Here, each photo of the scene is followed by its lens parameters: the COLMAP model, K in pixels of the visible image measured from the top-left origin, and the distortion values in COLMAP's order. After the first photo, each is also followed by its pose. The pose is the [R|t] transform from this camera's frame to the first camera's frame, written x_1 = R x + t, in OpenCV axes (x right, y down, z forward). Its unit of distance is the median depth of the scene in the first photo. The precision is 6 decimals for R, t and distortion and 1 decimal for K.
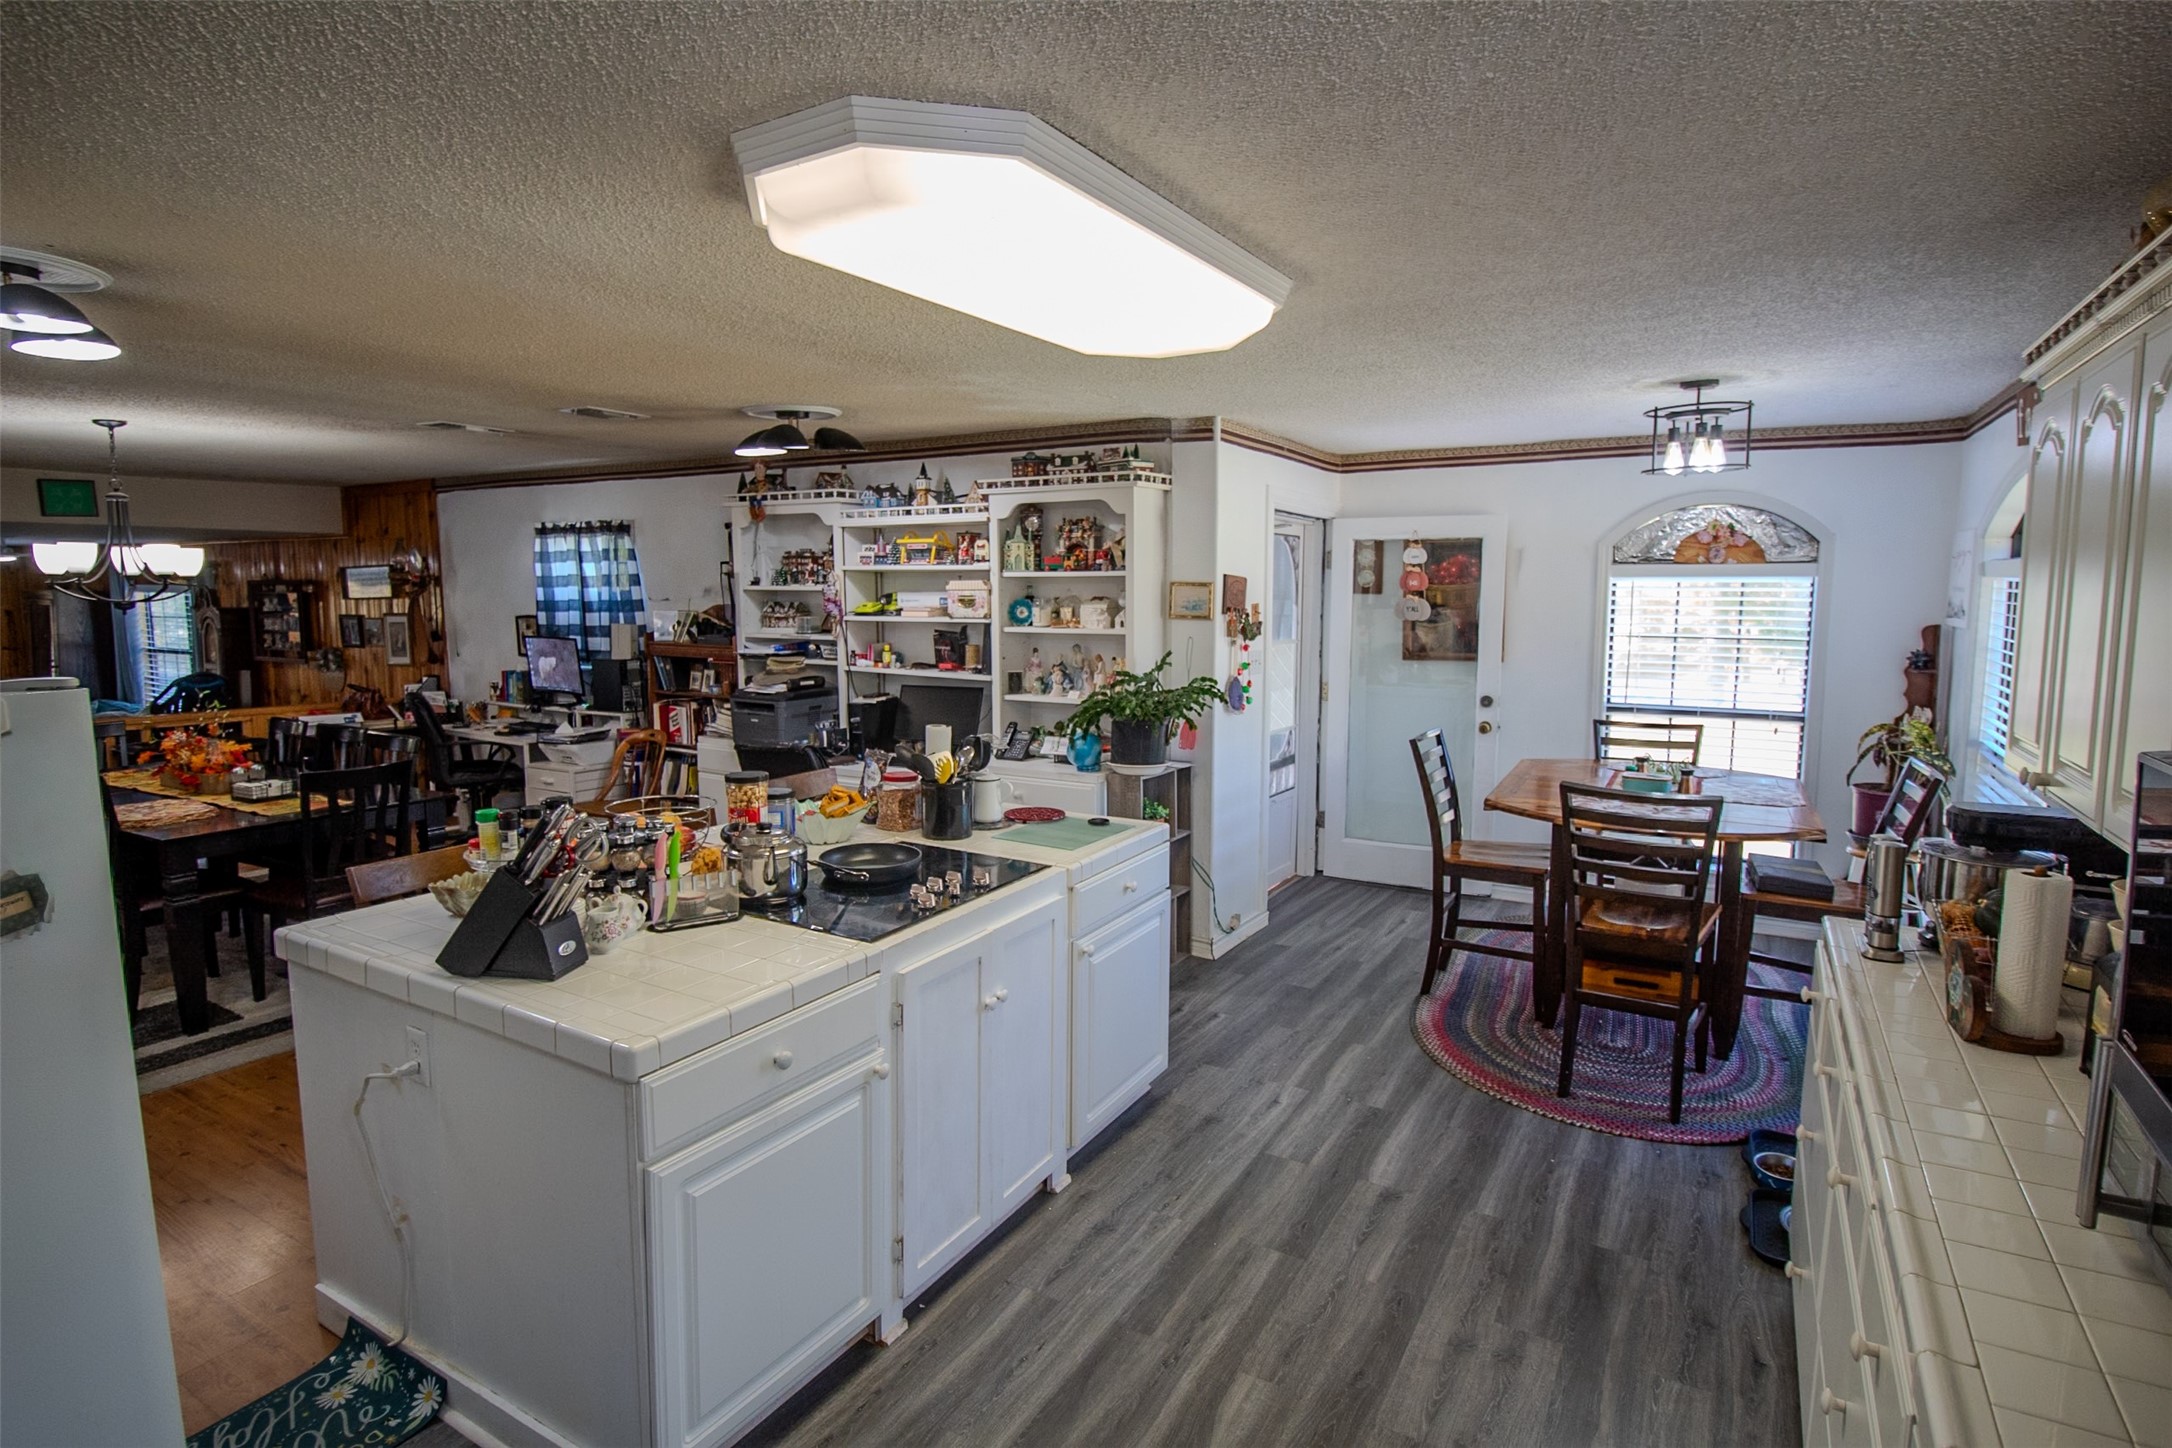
lens RADIAL K [[1111.0, 0, 1079.3], [0, 1111.0, 718.6], [0, 0, 1]] dist [-0.007098, -0.001320]
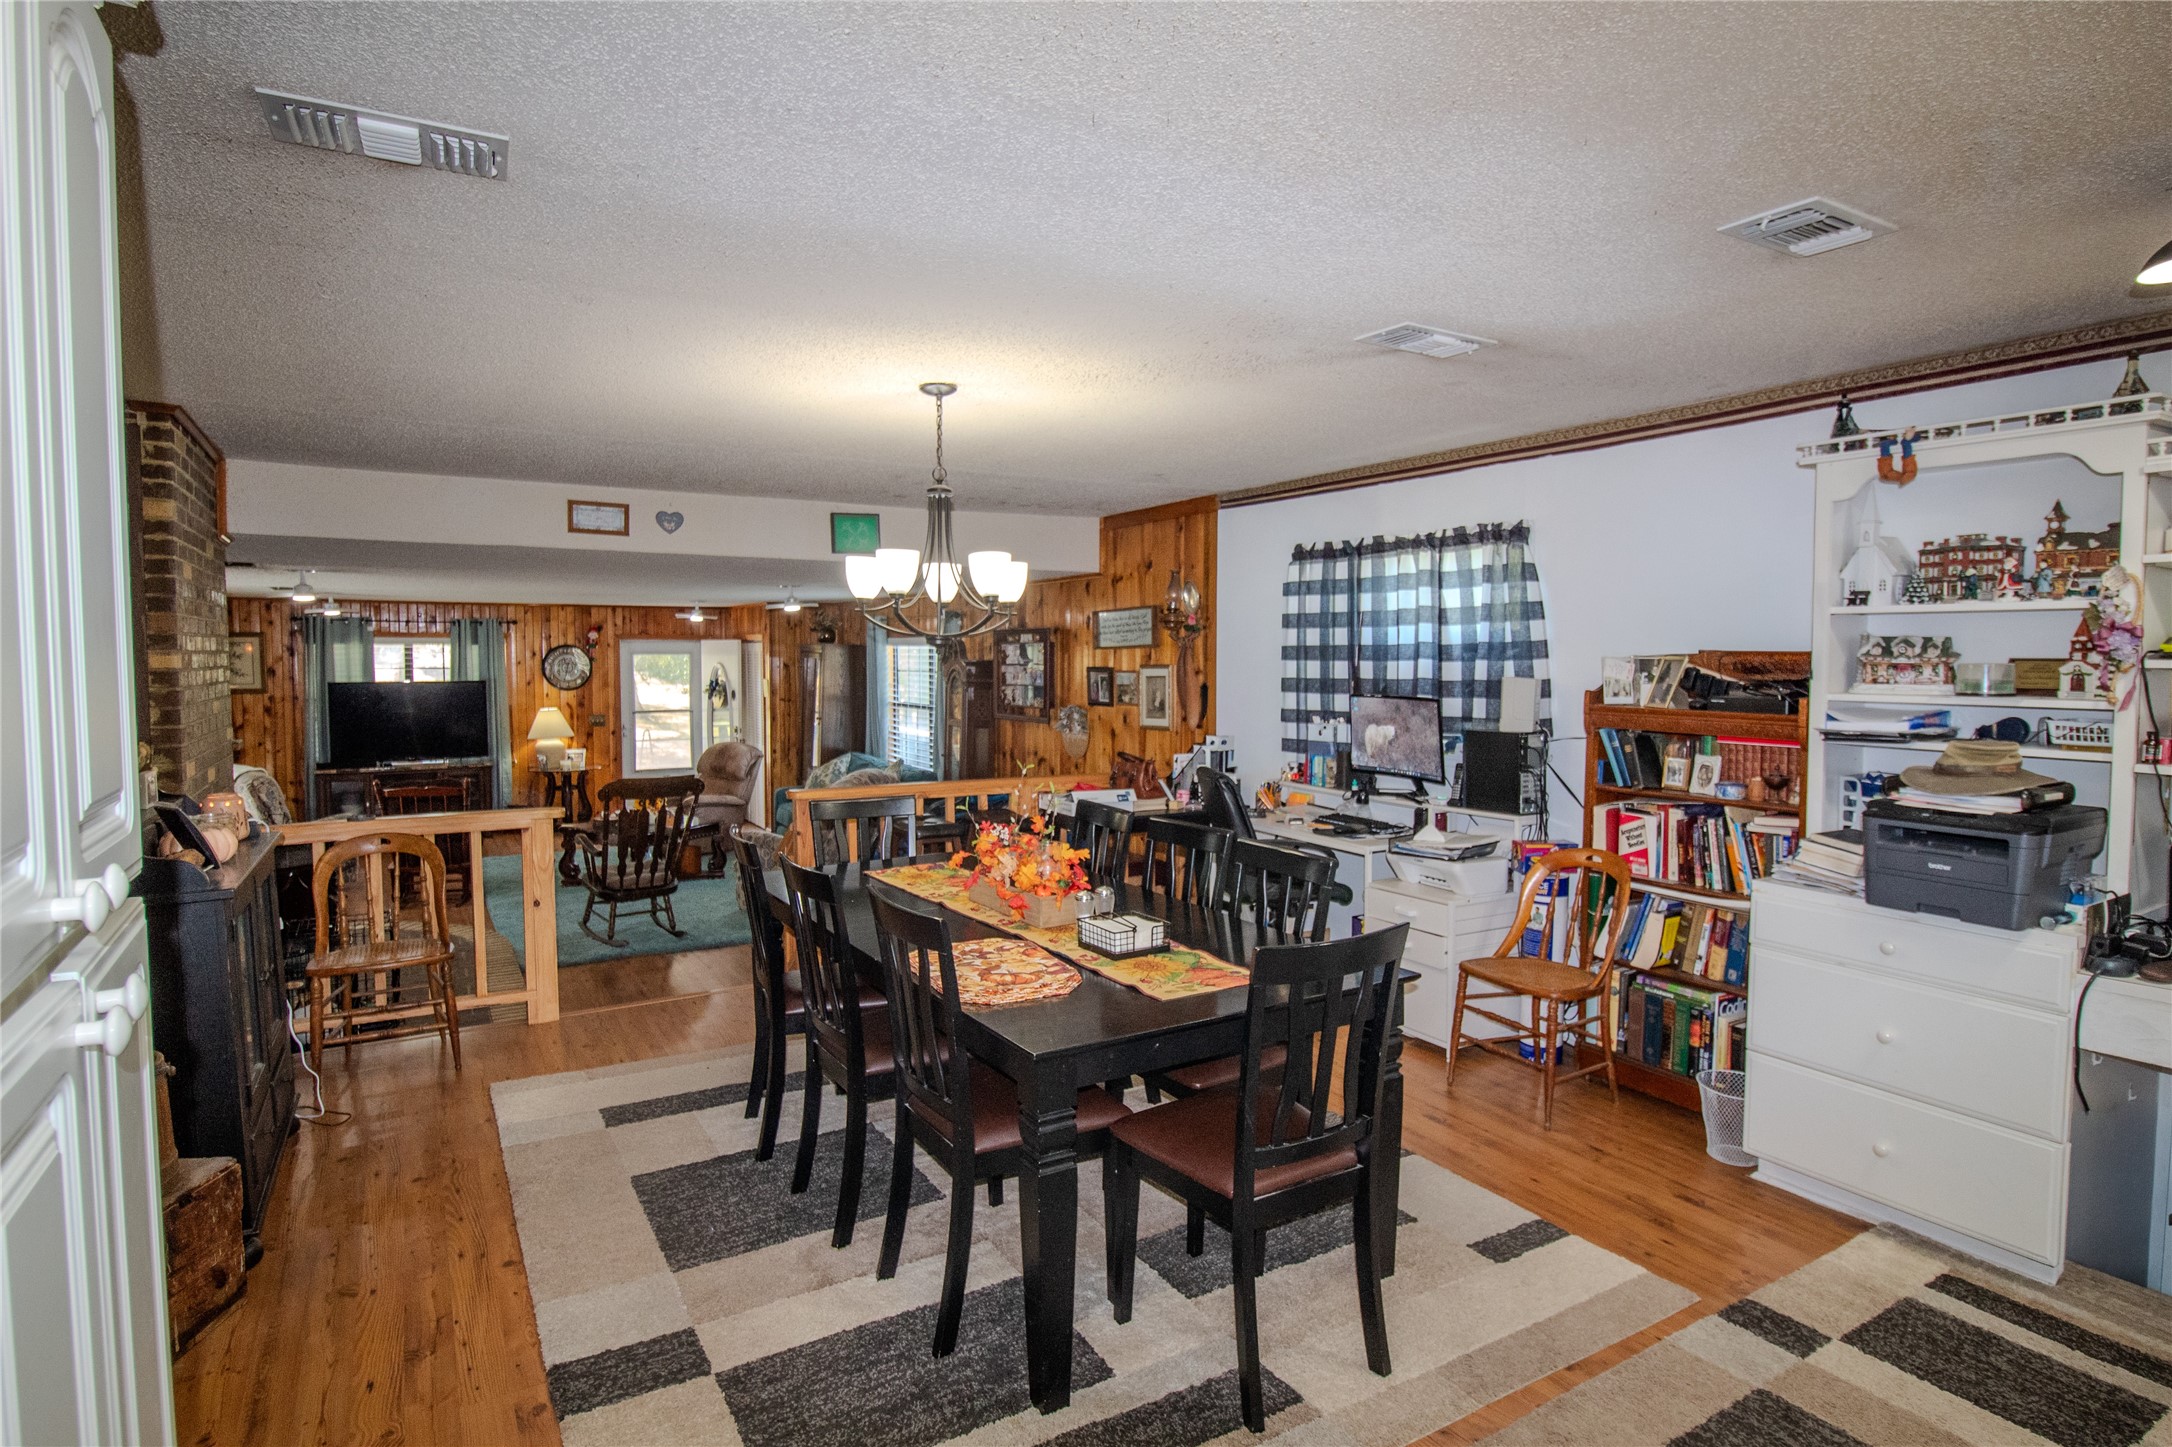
lens RADIAL K [[1138.4, 0, 1087.0], [0, 1138.4, 718.1], [0, 0, 1]] dist [0.003800, -0.000622]
pose [[0.878197, 0.023629, -0.477715, -0.302014], [-0.052437, 0.997515, -0.047057, -0.016277], [0.475416, 0.066375, 0.877254, 0.283917]]
